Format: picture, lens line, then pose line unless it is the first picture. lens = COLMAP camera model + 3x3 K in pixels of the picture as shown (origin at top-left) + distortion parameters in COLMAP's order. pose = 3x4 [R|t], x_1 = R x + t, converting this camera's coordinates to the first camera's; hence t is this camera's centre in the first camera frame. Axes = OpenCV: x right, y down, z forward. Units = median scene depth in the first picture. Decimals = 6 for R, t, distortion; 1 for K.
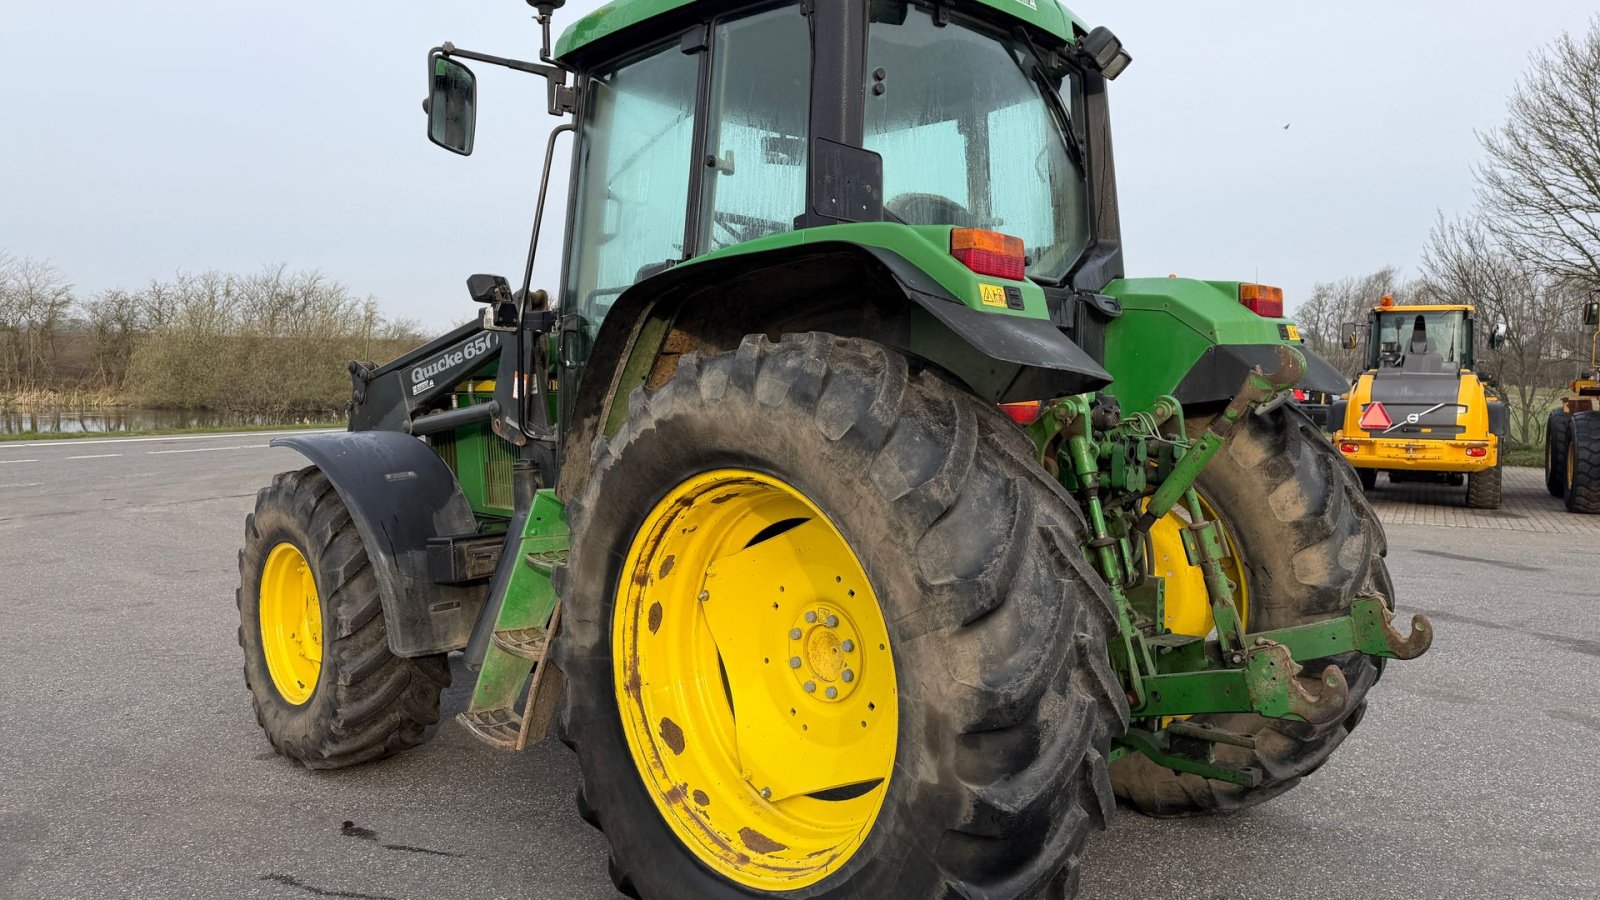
lens RADIAL K [[1108.0, 0, 800.0], [0, 1108.0, 450.0], [0, 0, 1]] dist [0.152649, -0.282607]
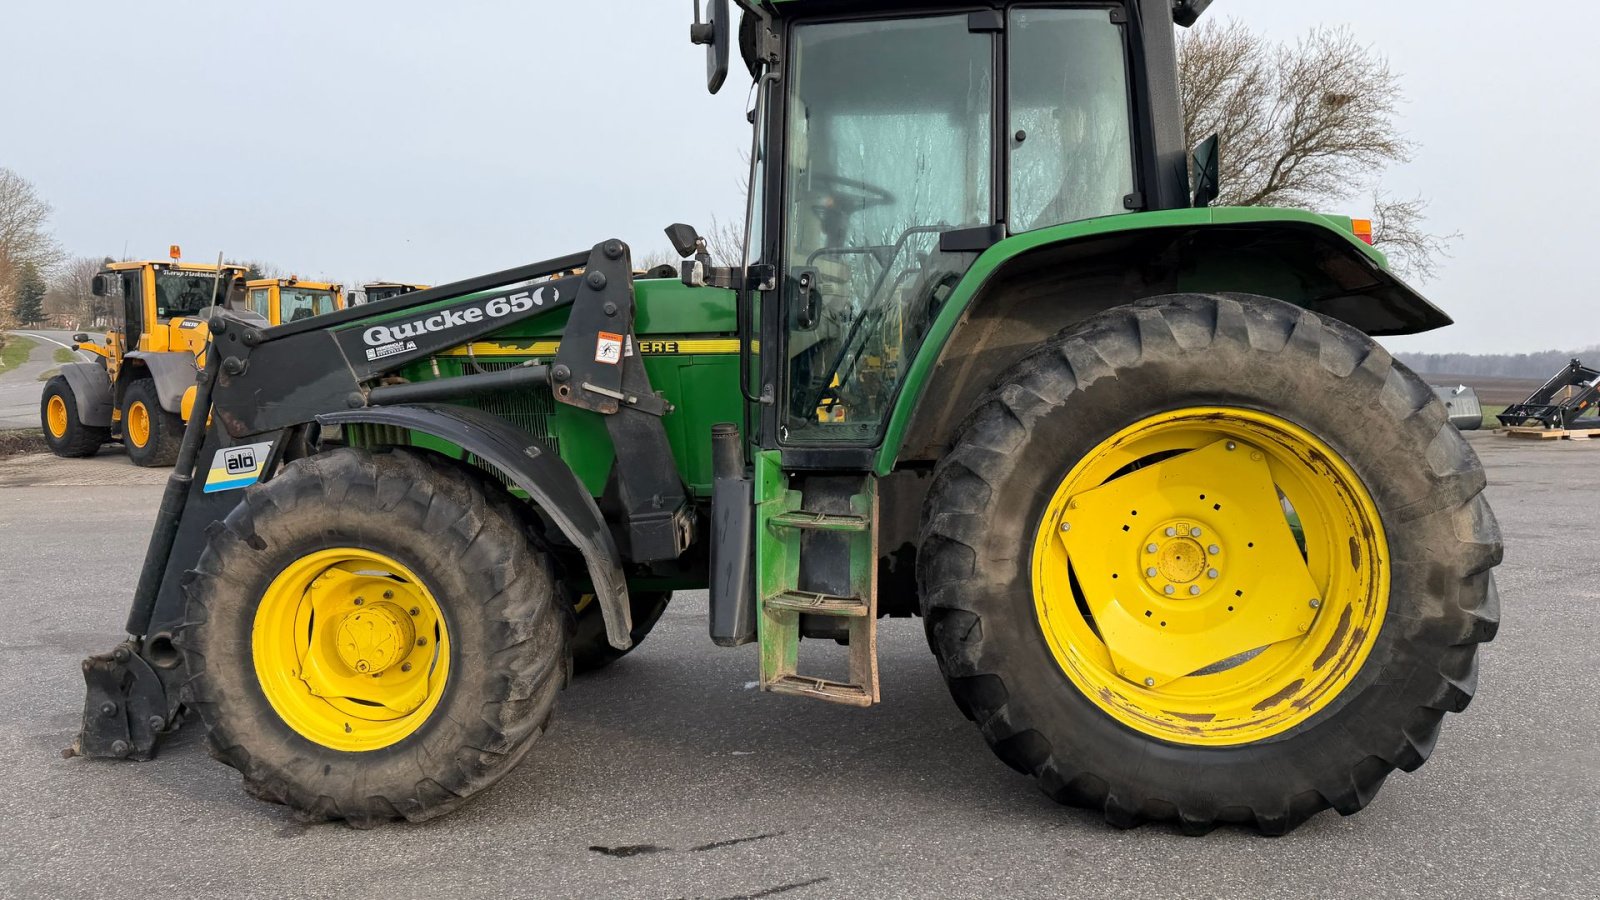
lens RADIAL K [[1111.8, 0, 797.4], [0, 1111.8, 463.2], [0, 0, 1]] dist [0.153847, -0.290876]
pose [[0.782142, -0.061988, 0.620009, -1.015838], [0.044265, 0.998053, 0.043943, 0.004373], [-0.621526, -0.006925, 0.783363, 0.284107]]
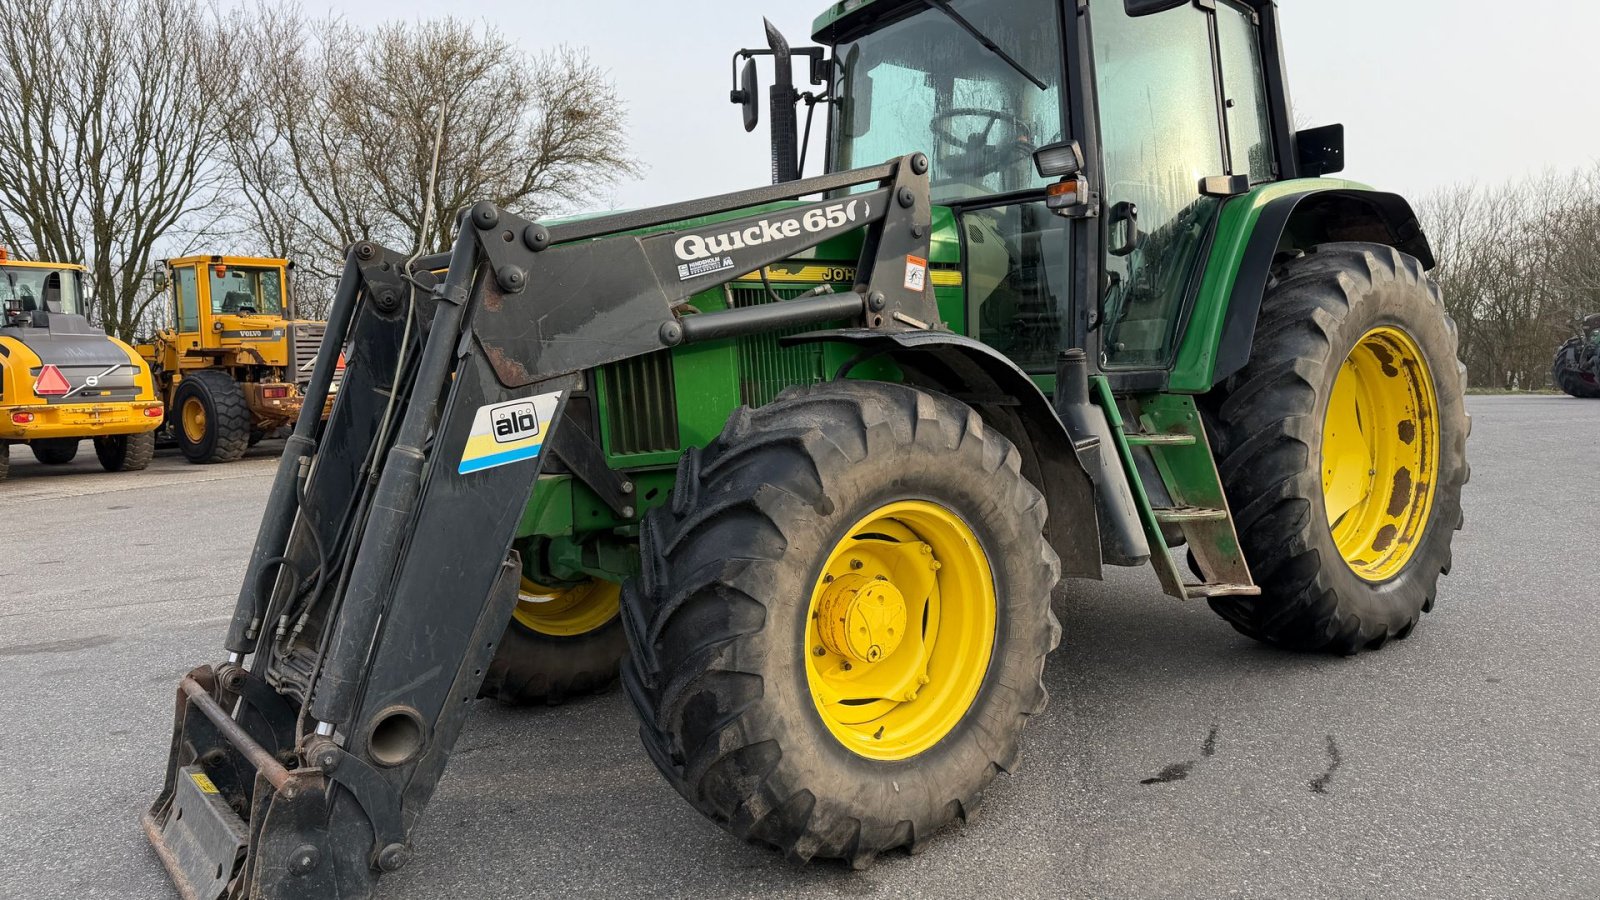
lens RADIAL K [[1108.0, 0, 800.0], [0, 1108.0, 450.0], [0, 0, 1]] dist [0.152649, -0.282607]
pose [[0.123932, -0.088625, 0.988325, -1.570129], [0.077002, 0.993859, 0.079465, 0.000258], [-0.989299, 0.066255, 0.129995, 1.434354]]
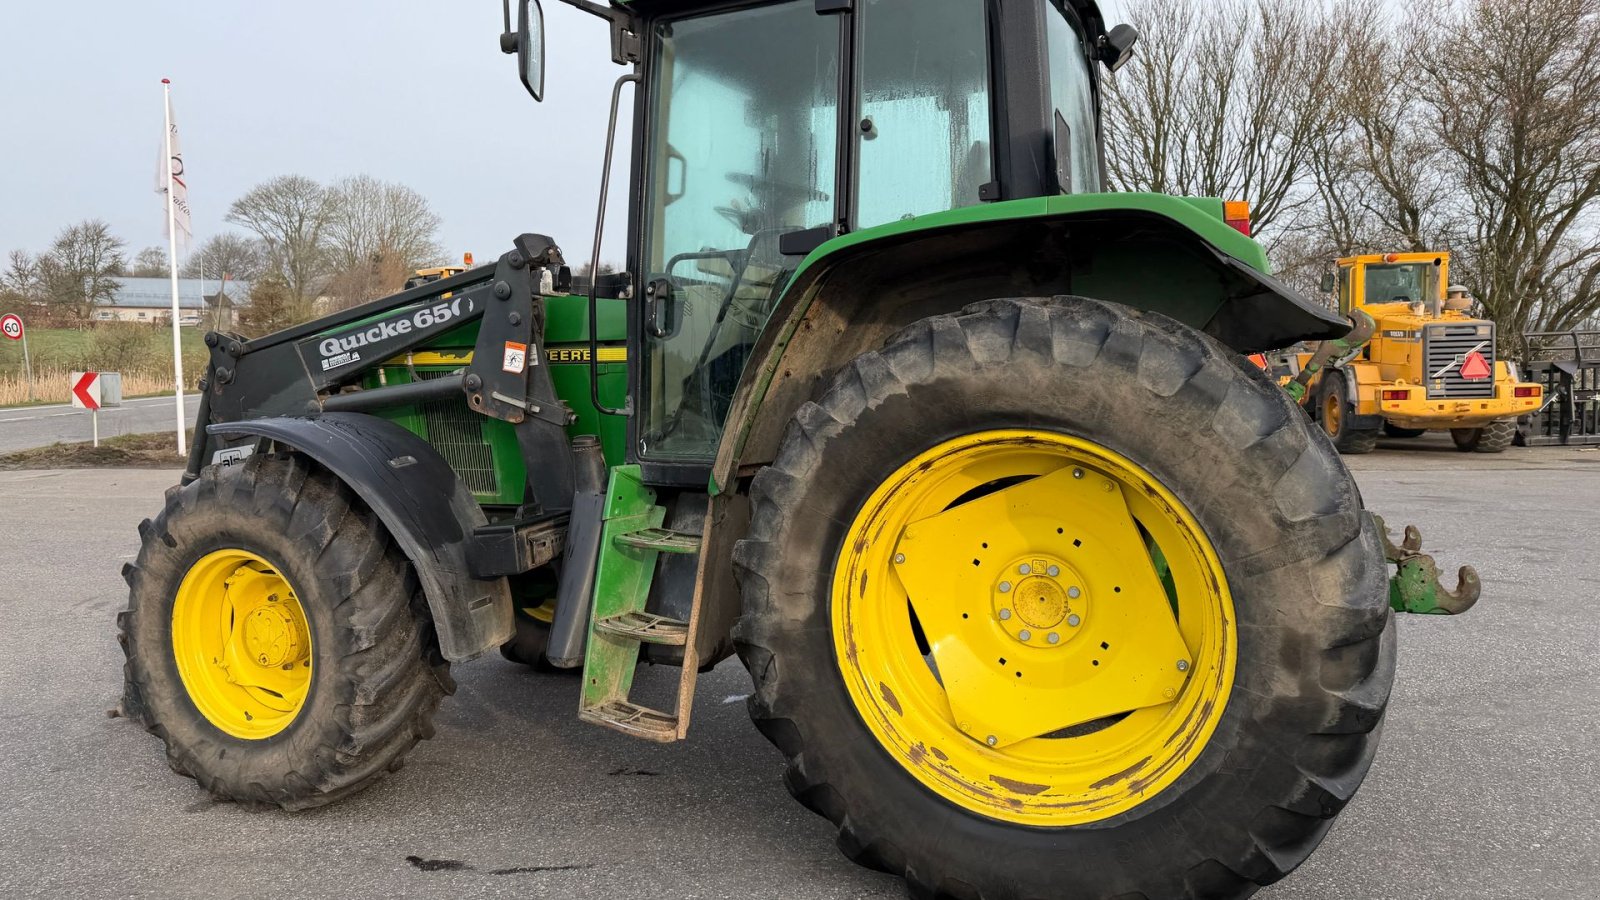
lens RADIAL K [[1107.6, 0, 793.7], [0, 1107.6, 447.5], [0, 0, 1]] dist [0.153189, -0.285081]
pose [[0.926497, -0.045499, 0.373540, -0.557315], [0.037070, 0.998871, 0.029724, -0.003764], [-0.374471, -0.013692, 0.927138, 0.102983]]
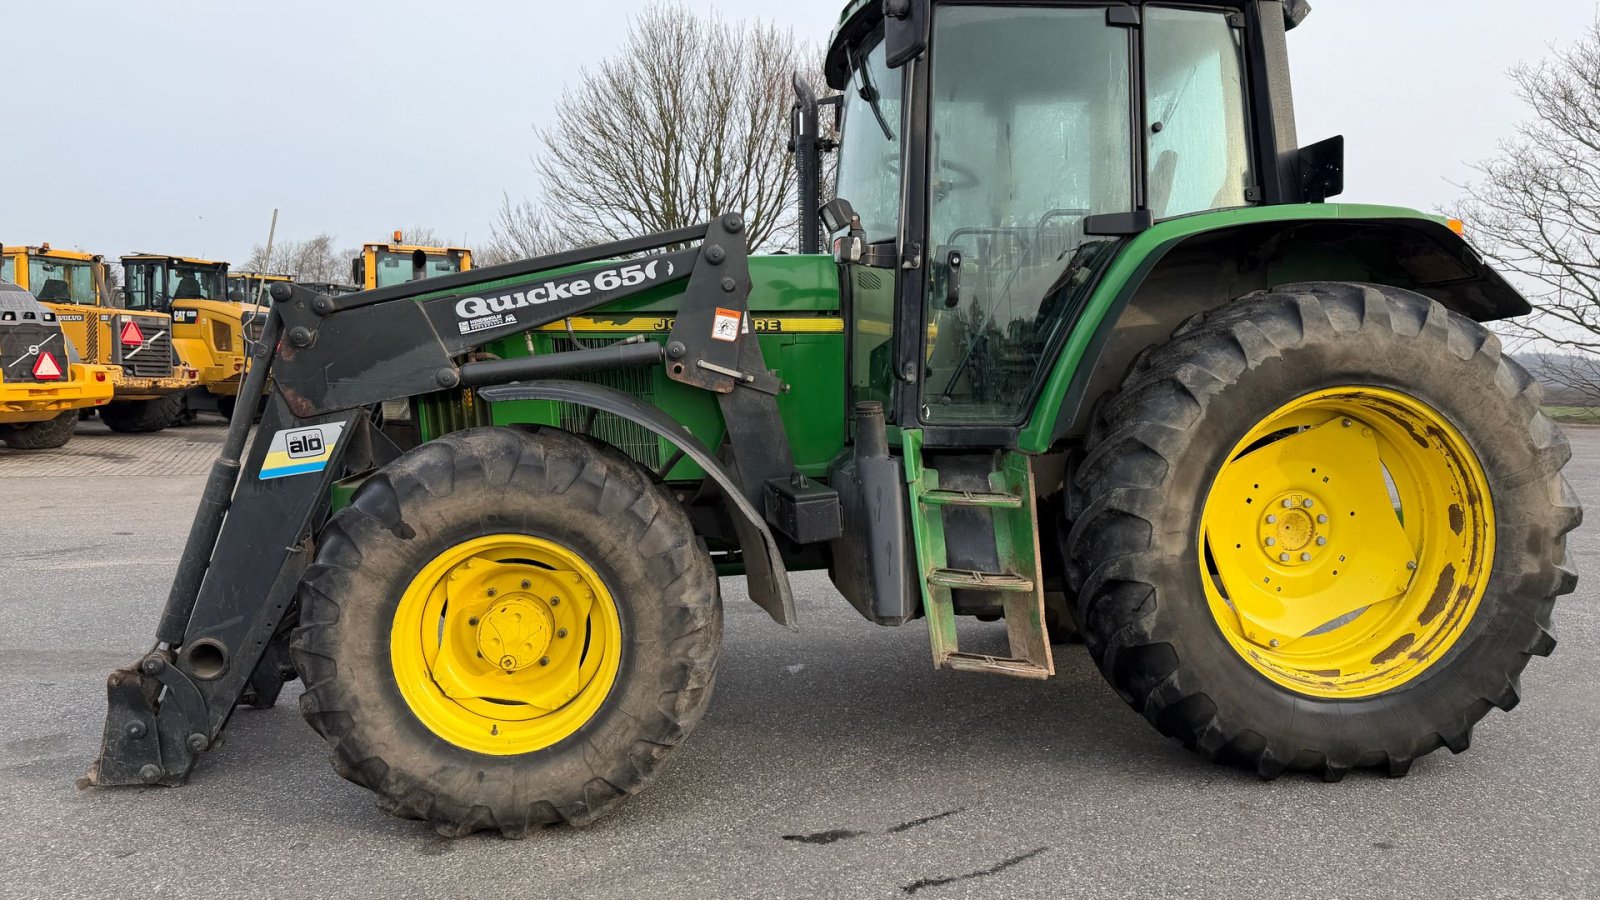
lens RADIAL K [[1098.3, 0, 794.9], [0, 1098.3, 453.3], [0, 0, 1]] dist [0.135356, -0.213131]
pose [[0.628100, -0.067417, 0.775207, -1.301911], [0.040261, 0.997721, 0.054147, -0.001420], [-0.777090, -0.002800, 0.629383, 0.600385]]
